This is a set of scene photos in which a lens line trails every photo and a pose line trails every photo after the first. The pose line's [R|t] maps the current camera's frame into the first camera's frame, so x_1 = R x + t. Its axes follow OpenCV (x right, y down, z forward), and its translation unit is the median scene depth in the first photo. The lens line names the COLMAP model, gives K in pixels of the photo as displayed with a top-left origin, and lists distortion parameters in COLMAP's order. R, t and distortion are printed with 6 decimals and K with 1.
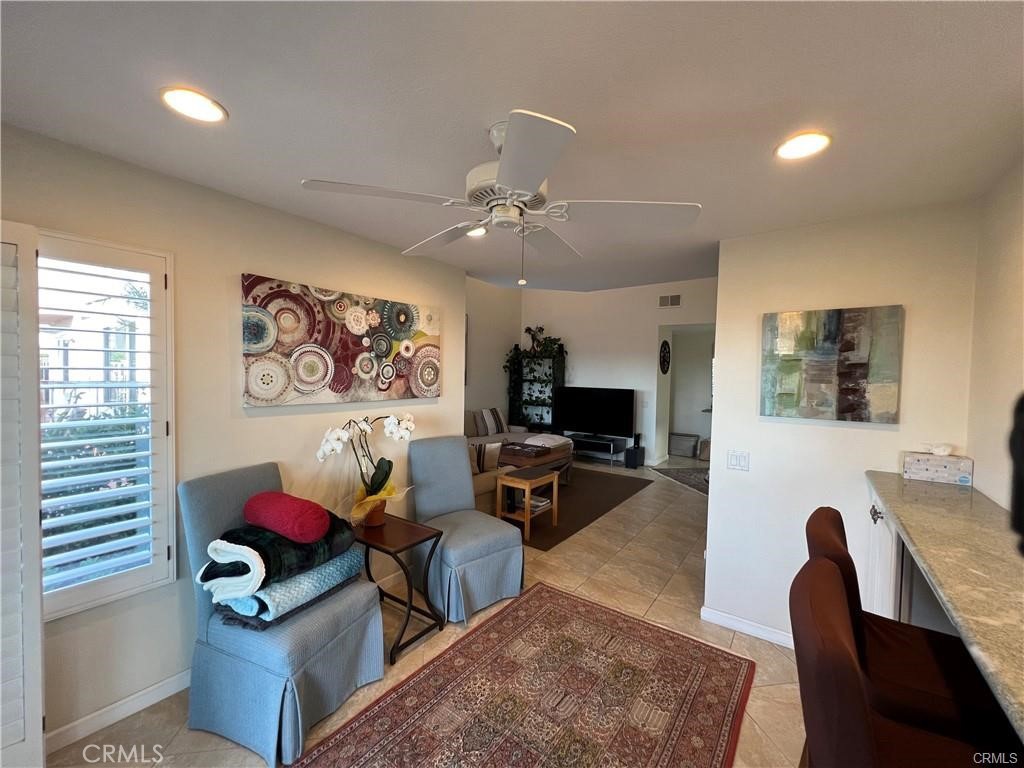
lens RADIAL K [[412.7, 0, 512.0], [0, 412.7, 384.0], [0, 0, 1]] dist [0.002085, 0.000035]
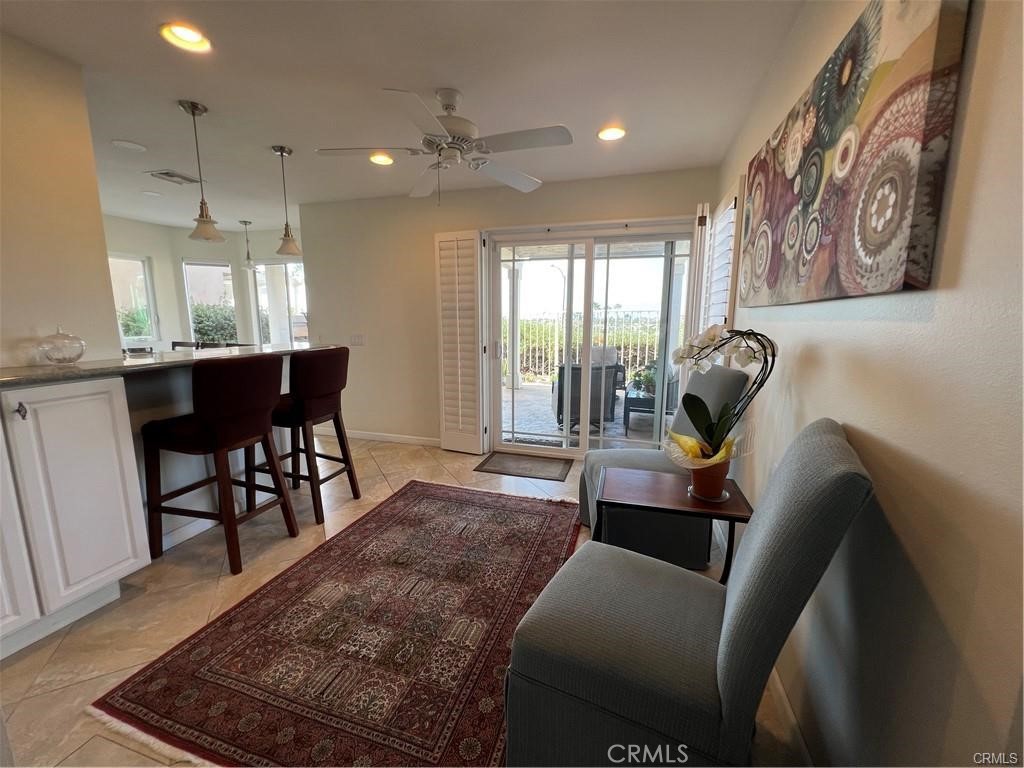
lens RADIAL K [[412.7, 0, 512.0], [0, 412.7, 384.0], [0, 0, 1]] dist [0.002085, 0.000035]
pose [[-0.944094, 0.031196, -0.328198, 0.205224], [-0.031177, 0.982603, 0.183080, 0.077710], [0.328200, 0.183077, -0.926697, 1.908479]]
